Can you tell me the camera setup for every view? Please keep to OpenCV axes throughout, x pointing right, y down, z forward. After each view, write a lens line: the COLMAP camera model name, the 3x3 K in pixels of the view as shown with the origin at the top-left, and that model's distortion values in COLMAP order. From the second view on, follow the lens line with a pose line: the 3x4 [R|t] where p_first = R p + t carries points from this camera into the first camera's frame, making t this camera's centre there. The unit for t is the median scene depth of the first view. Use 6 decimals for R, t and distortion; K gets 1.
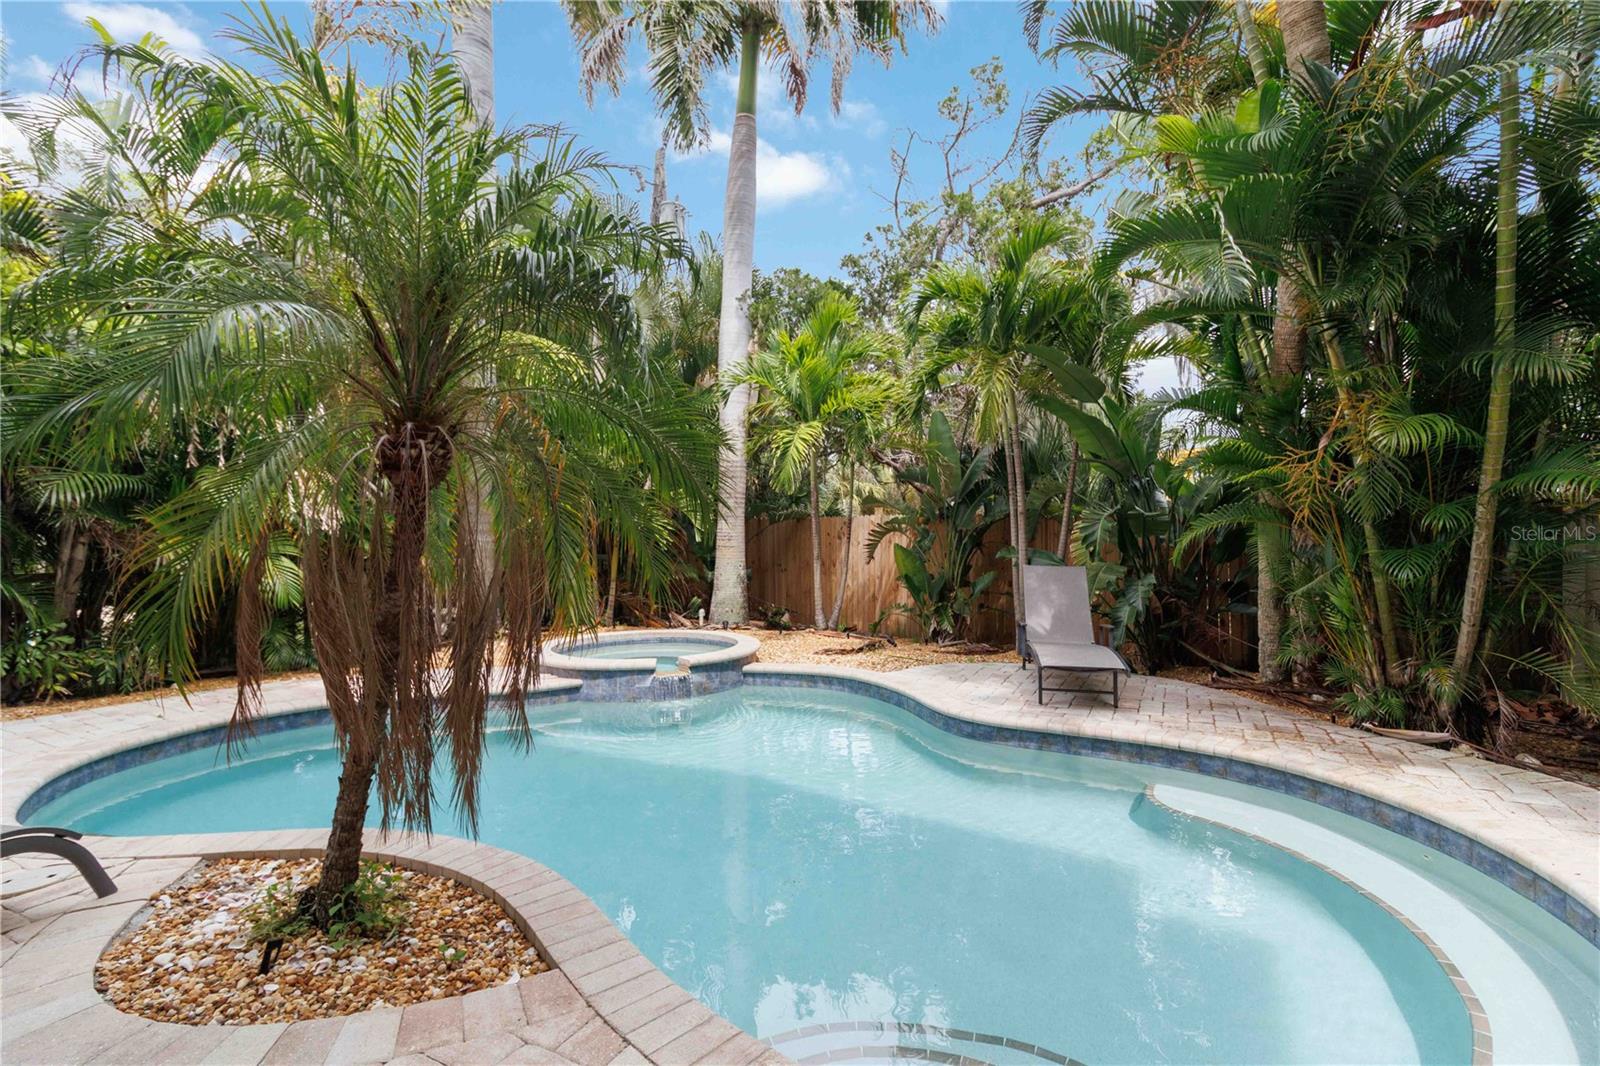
lens RADIAL K [[737.0, 0, 805.7], [0, 737.0, 536.3], [0, 0, 1]] dist [-0.019591, -0.000398]
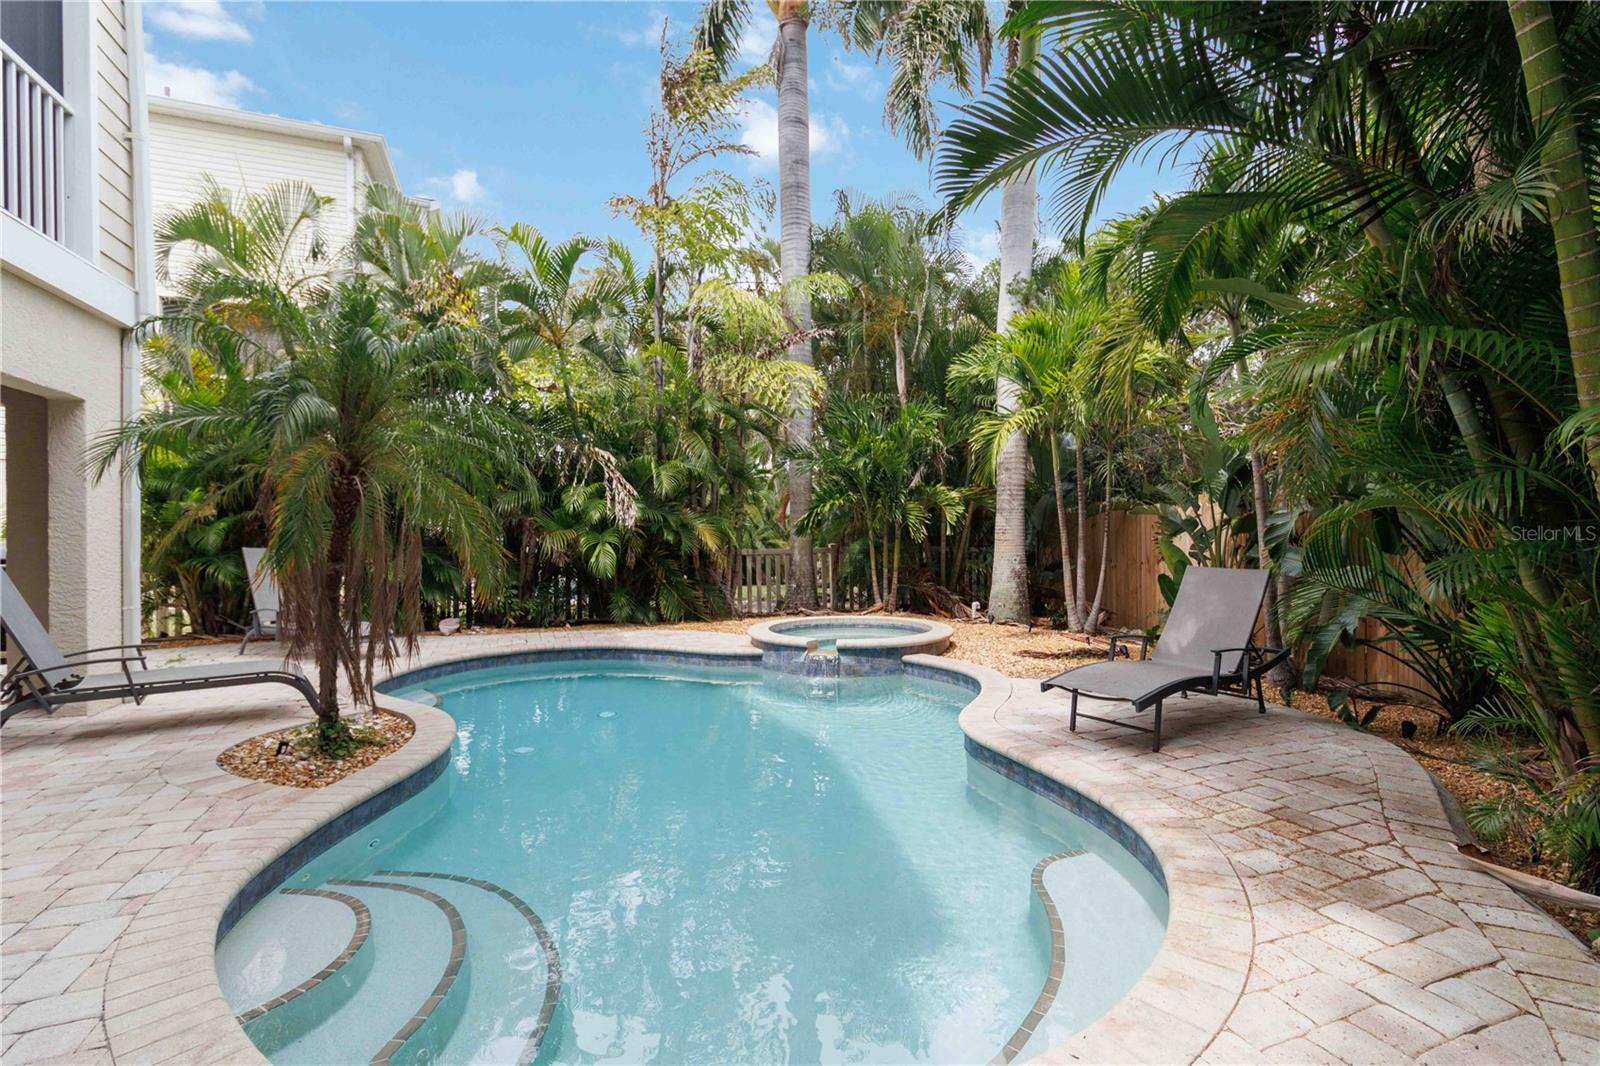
lens RADIAL K [[737.0, 0, 805.7], [0, 737.0, 536.3], [0, 0, 1]] dist [-0.019591, -0.000398]
pose [[0.753506, 0.007232, -0.657401, 0.407537], [0.000500, 0.999933, 0.011573, -0.003154], [0.657441, -0.009049, 0.753452, 0.107492]]
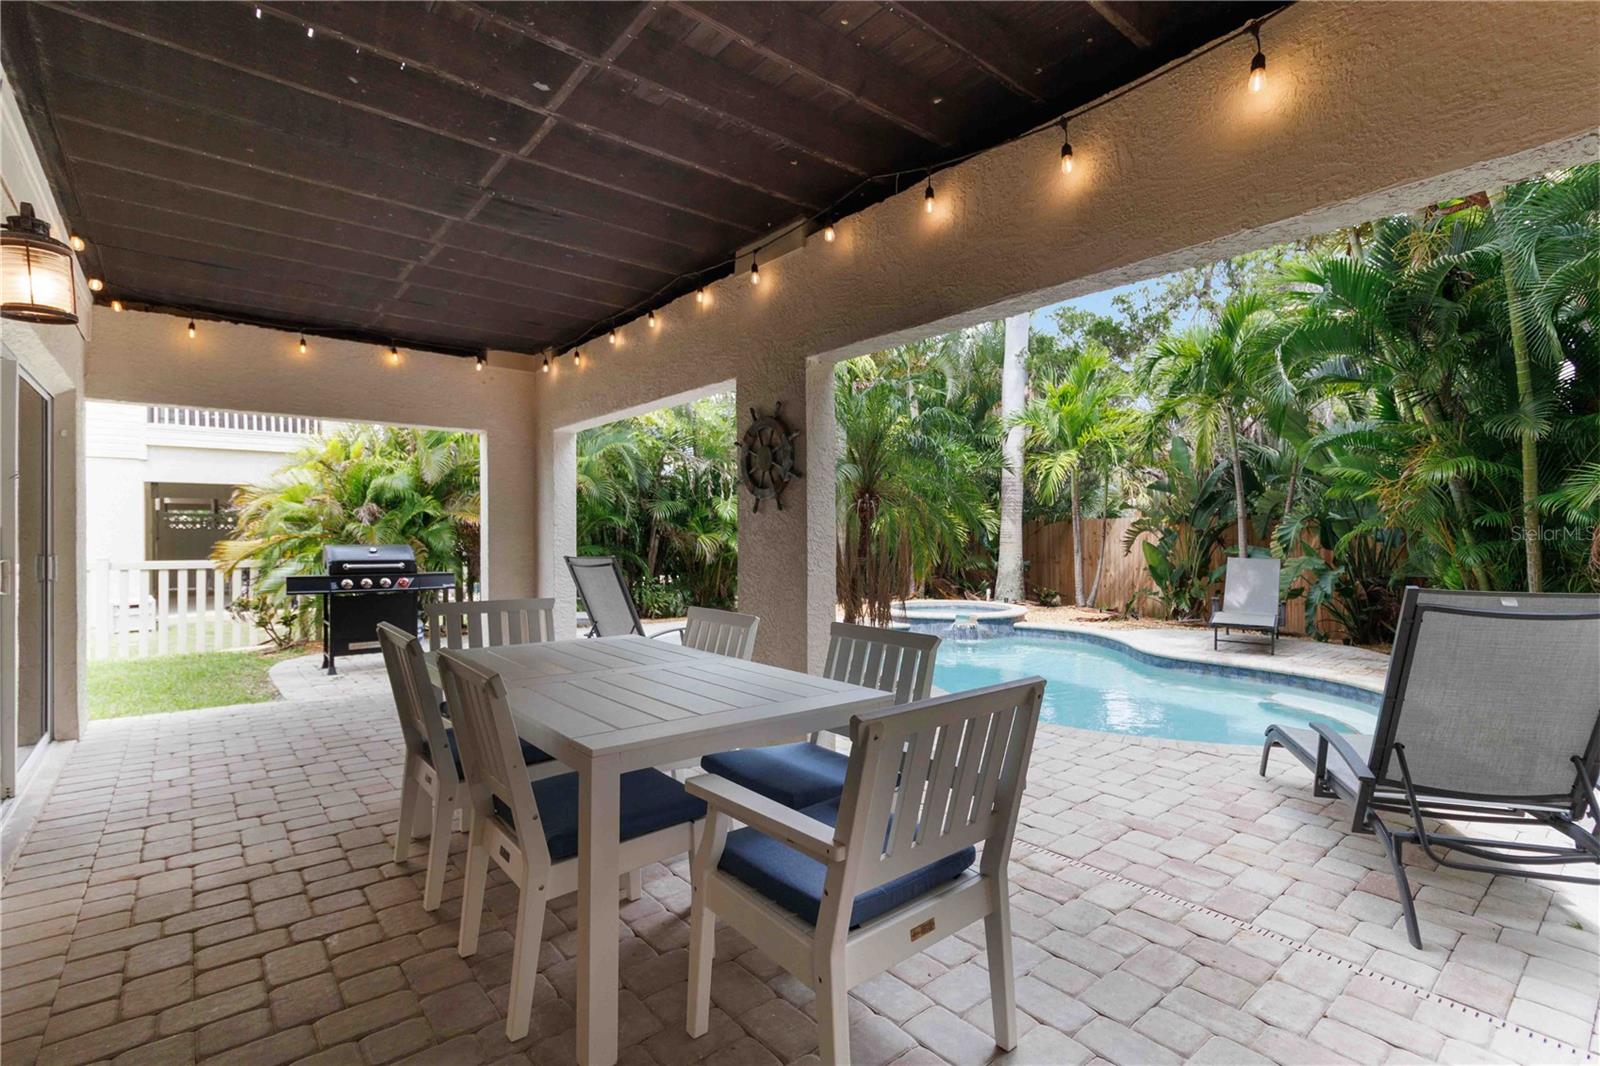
lens RADIAL K [[737.0, 0, 805.7], [0, 737.0, 536.3], [0, 0, 1]] dist [-0.019591, -0.000398]
pose [[0.922780, 0.003064, -0.385314, 0.080888], [-0.001573, 0.999990, 0.004187, -0.003121], [0.385323, -0.003258, 0.922776, -0.436372]]
